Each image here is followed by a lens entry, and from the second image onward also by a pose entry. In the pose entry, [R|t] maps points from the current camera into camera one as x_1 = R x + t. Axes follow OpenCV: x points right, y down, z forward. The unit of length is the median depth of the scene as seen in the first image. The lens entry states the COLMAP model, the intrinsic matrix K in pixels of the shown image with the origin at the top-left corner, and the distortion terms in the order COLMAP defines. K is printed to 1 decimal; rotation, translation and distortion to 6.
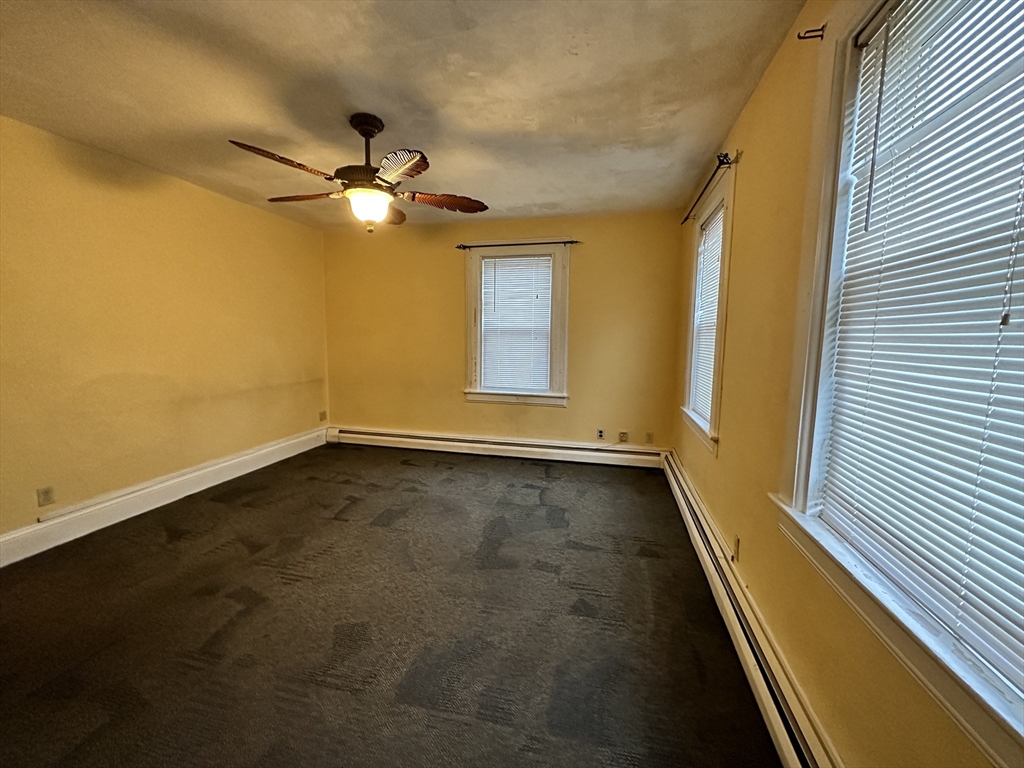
lens RADIAL K [[406.3, 0, 511.2], [0, 406.3, 383.7], [0, 0, 1]] dist [-0.001011, -0.000050]
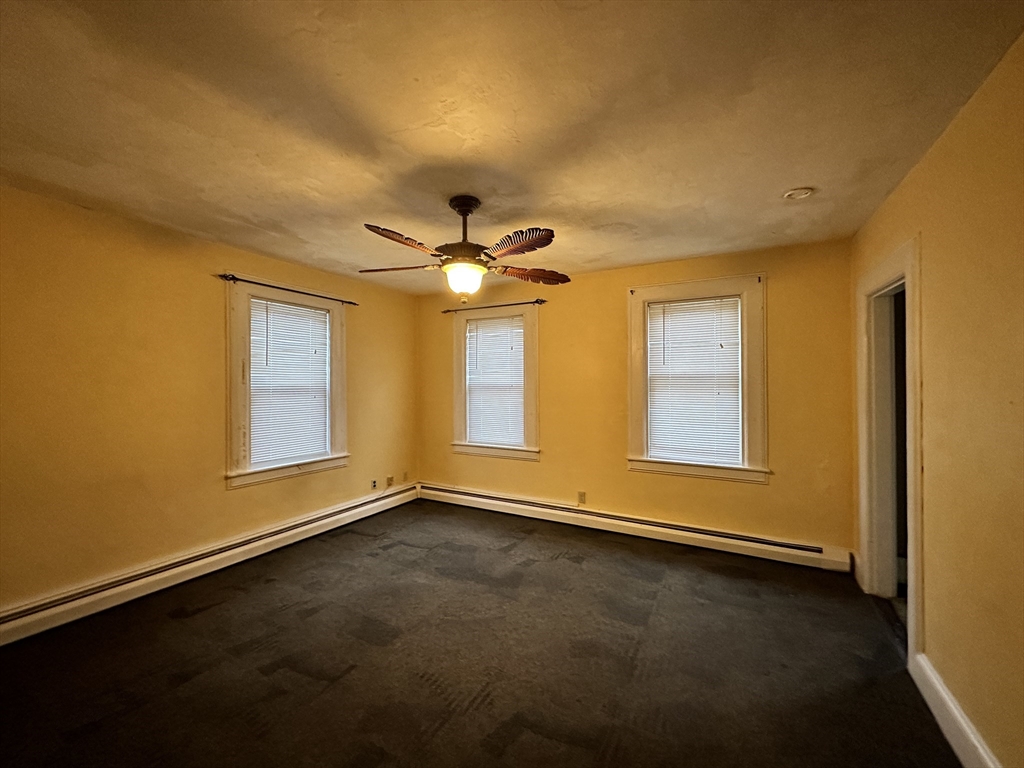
lens RADIAL K [[406.3, 0, 511.2], [0, 406.3, 383.7], [0, 0, 1]] dist [-0.001011, -0.000050]
pose [[0.263665, -0.007278, 0.964587, -0.813582], [0.112228, 0.993412, -0.023182, -0.083714], [-0.958064, 0.114366, 0.262744, 0.401053]]
